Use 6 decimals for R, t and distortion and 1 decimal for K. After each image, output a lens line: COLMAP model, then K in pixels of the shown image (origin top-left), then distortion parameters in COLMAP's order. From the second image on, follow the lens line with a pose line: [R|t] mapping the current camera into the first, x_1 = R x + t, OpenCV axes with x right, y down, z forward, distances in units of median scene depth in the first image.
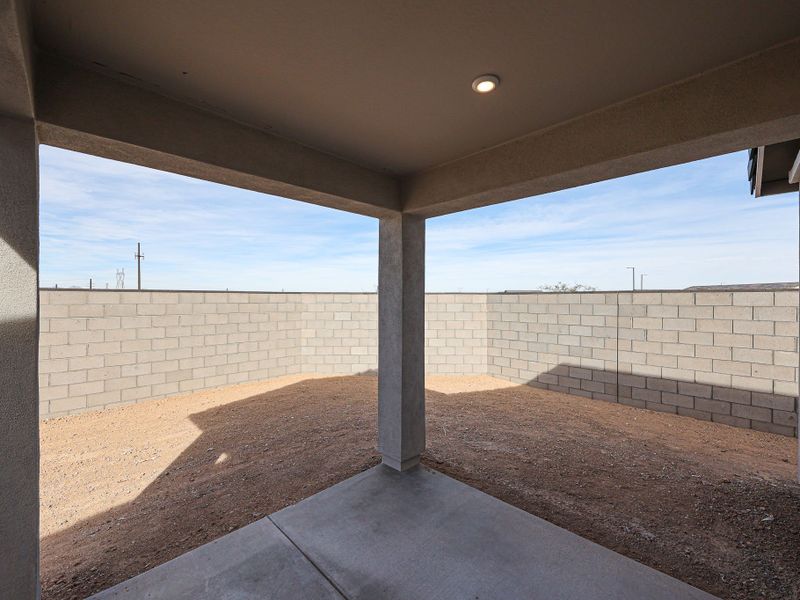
lens RADIAL K [[333.2, 0, 405.1], [0, 333.2, 299.9], [0, 0, 1]] dist [-0.000387, -0.000221]
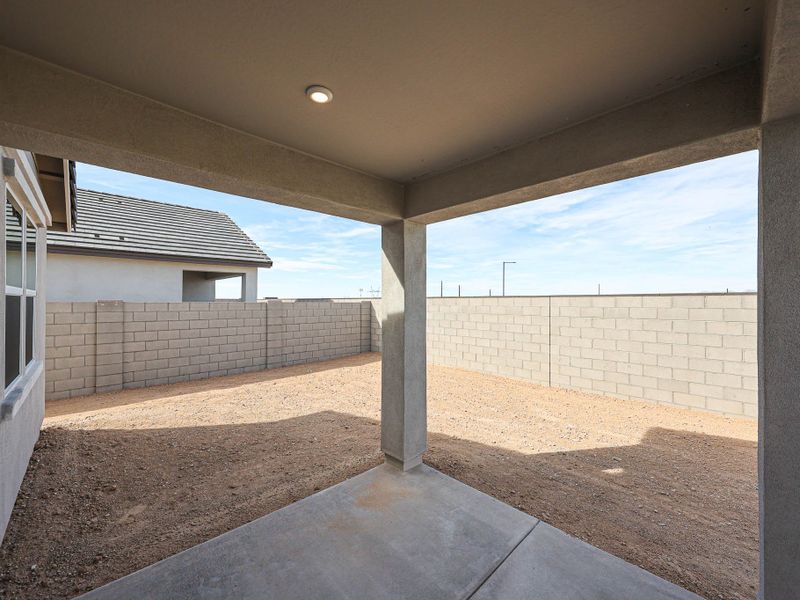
lens RADIAL K [[333.2, 0, 405.1], [0, 333.2, 299.9], [0, 0, 1]] dist [-0.000387, -0.000221]
pose [[-0.017881, -0.006653, -0.999818, 0.448906], [-0.004865, 0.999967, -0.006567, -0.002534], [0.999828, 0.004747, -0.017913, 0.458687]]
